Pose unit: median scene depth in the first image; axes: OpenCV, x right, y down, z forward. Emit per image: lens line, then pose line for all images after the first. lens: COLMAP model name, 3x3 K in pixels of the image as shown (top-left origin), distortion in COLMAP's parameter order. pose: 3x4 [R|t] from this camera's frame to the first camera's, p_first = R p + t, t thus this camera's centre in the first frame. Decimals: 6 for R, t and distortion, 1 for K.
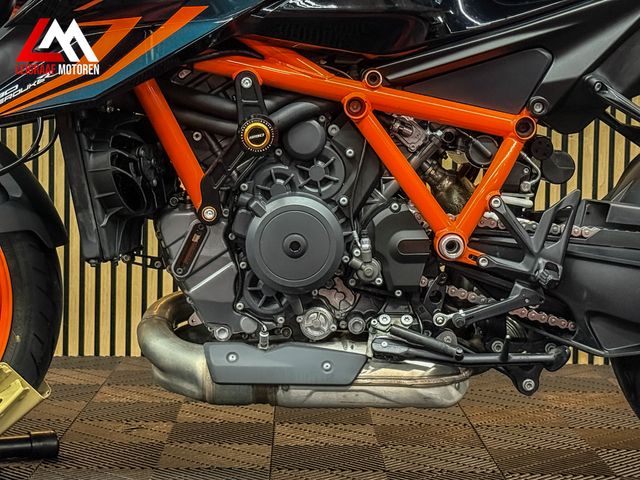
lens RADIAL K [[1380.1, 0, 323.1], [0, 1380.1, 239.7], [0, 0, 1]] dist [0.137969, 0.000000]
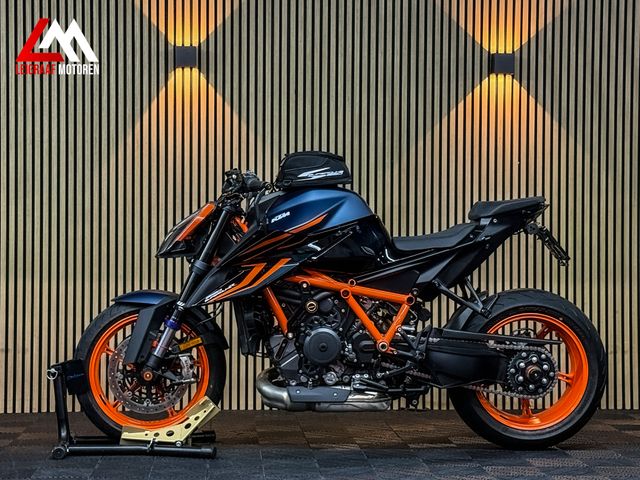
lens RADIAL K [[1380.1, 0, 320.1], [0, 1380.1, 234.7], [0, 0, 1]] dist [0.137969, 0.000000]
pose [[0.998798, -0.010290, 0.047916, -0.145112], [0.014154, 0.996613, -0.081003, 0.003656], [-0.046920, 0.081584, 0.995561, -1.571526]]
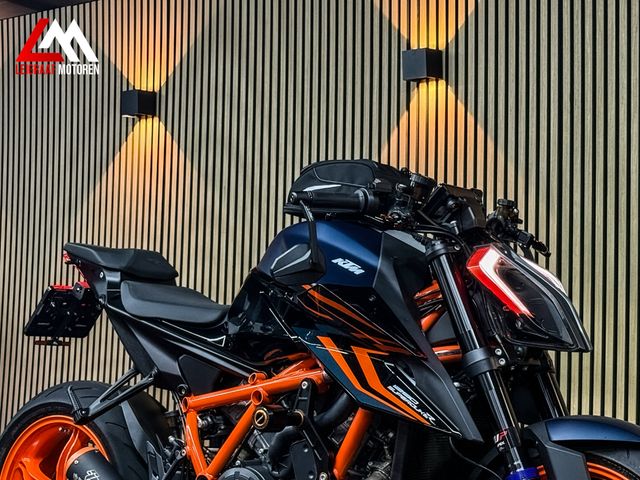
lens RADIAL K [[1380.1, 0, 317.1], [0, 1380.1, 246.0], [0, 0, 1]] dist [0.137969, 0.000000]
pose [[0.752316, -0.044329, -0.657310, 1.053834], [-0.063659, 0.988173, -0.139502, -0.055758], [0.655720, 0.146793, 0.740596, -0.117260]]
